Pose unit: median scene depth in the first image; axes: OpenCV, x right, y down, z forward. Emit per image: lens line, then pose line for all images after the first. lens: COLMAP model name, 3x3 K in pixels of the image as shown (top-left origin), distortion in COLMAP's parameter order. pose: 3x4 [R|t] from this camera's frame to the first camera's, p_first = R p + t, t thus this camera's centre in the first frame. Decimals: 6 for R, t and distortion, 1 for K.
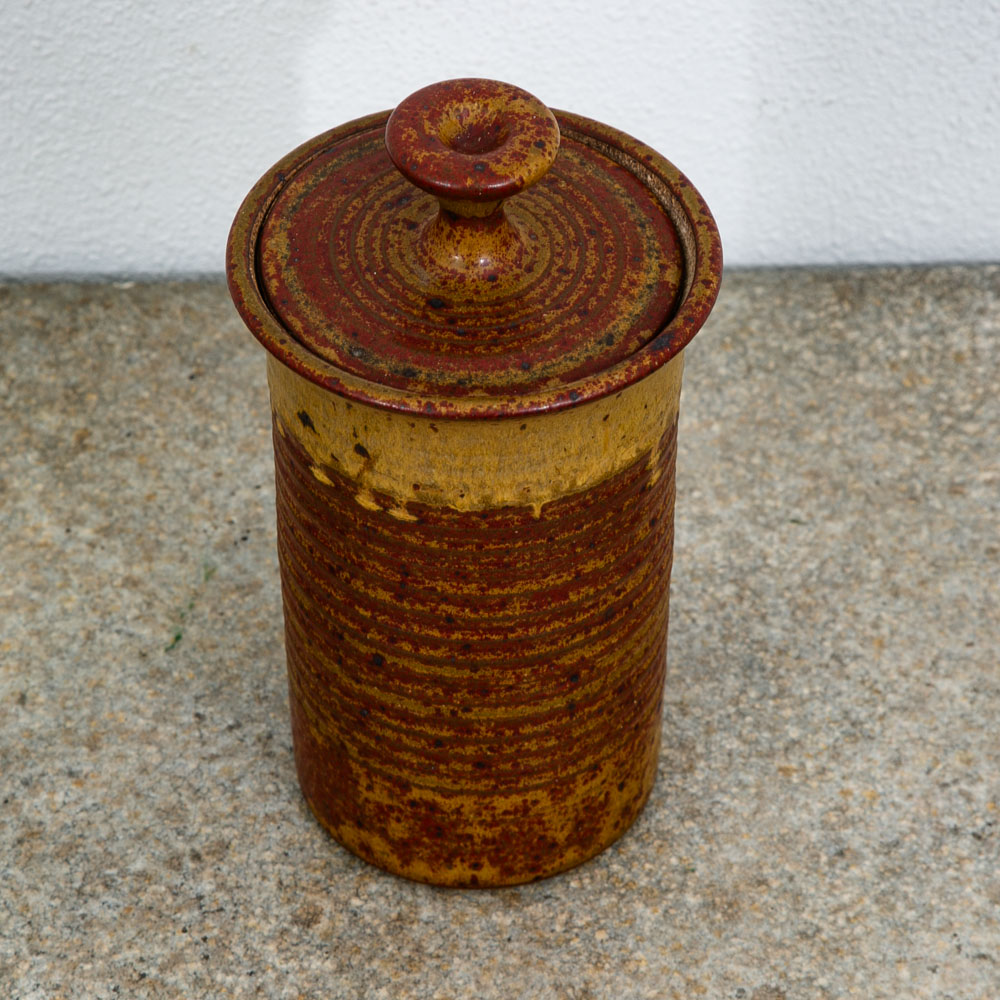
lens RADIAL K [[3868.9, 0, 493.3], [0, 3868.9, 444.5], [0, 0, 1]] dist [0.335777, 0.000000]
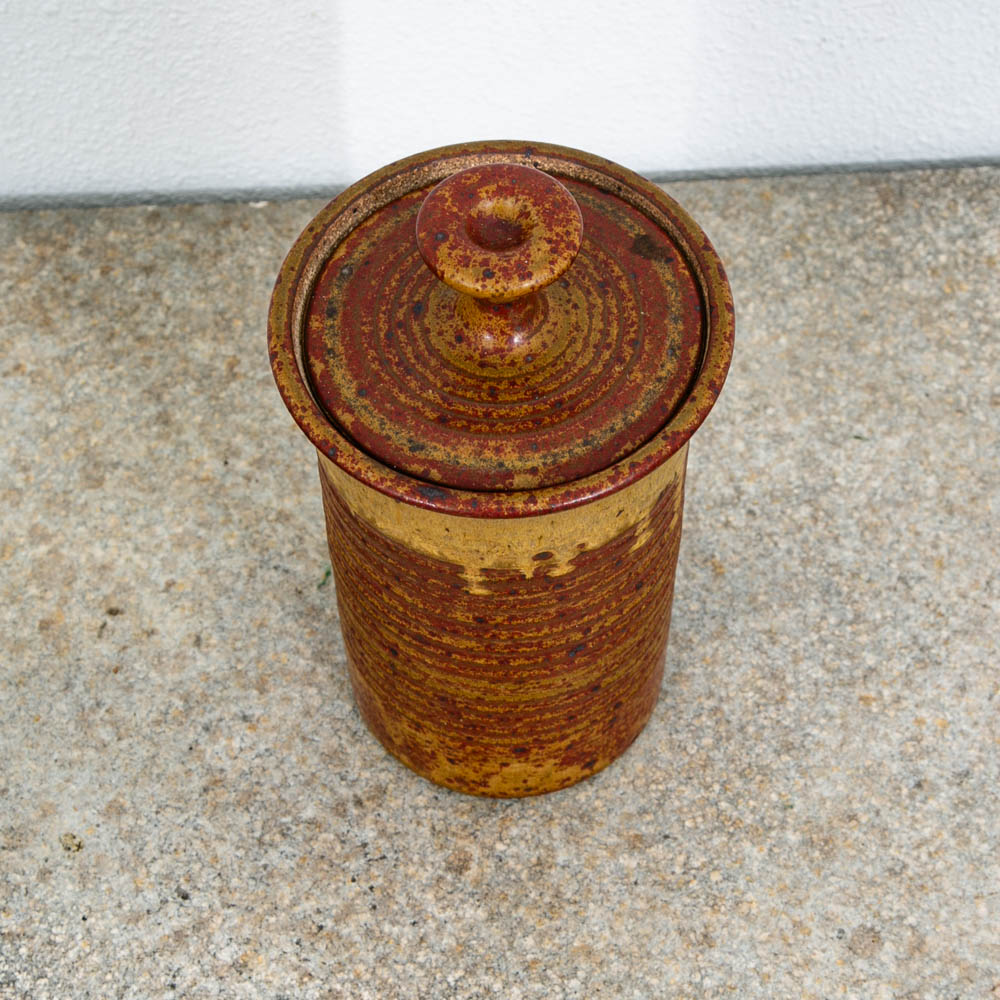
lens RADIAL K [[2515.6, 0, 473.1], [0, 2515.6, 471.0], [0, 0, 1]] dist [0.114666, 0.000000]
pose [[0.999628, -0.027221, 0.001899, -0.040298], [0.025912, 0.968765, 0.246622, -0.168417], [-0.008553, -0.246481, 0.969110, 0.294092]]
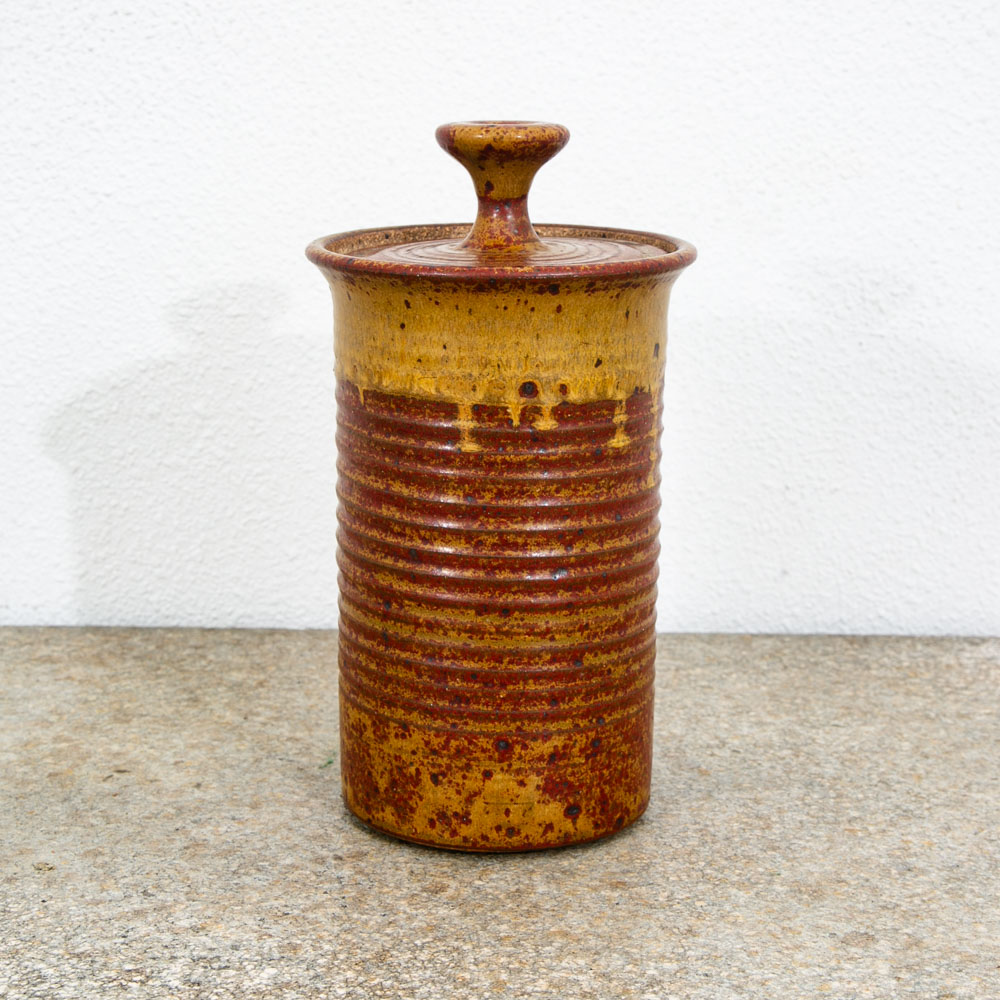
lens RADIAL K [[2181.4, 0, 472.8], [0, 2181.4, 439.2], [0, 0, 1]] dist [0.088653, 0.000000]
pose [[0.999549, 0.017917, -0.024087, -0.023321], [-0.027606, 0.863834, -0.503020, 0.313761], [0.011794, 0.503458, 0.863939, 0.377453]]
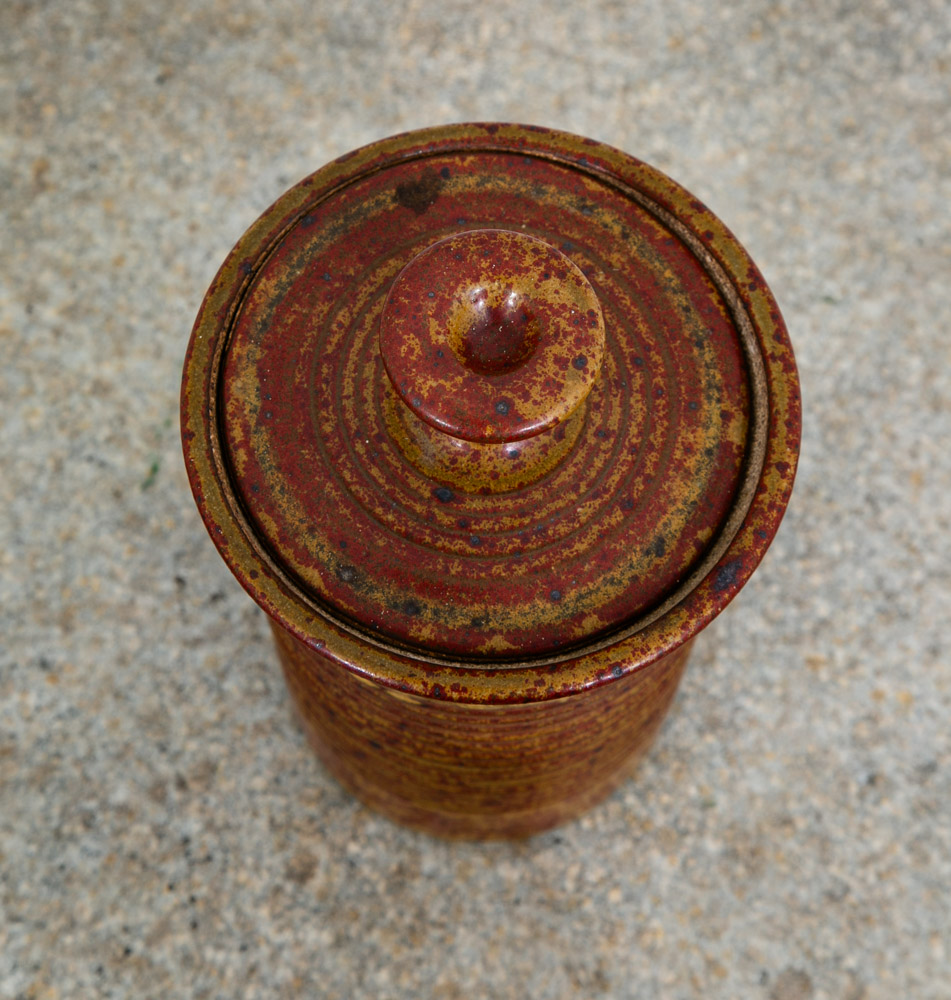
lens RADIAL K [[2783.1, 0, 465.1], [0, 2783.1, 375.5], [0, 0, 1]] dist [0.217024, 0.000000]
pose [[0.999978, 0.000593, 0.006535, -0.012430], [-0.003528, 0.888322, 0.459208, -0.283671], [-0.005533, -0.459221, 0.888305, 0.437280]]
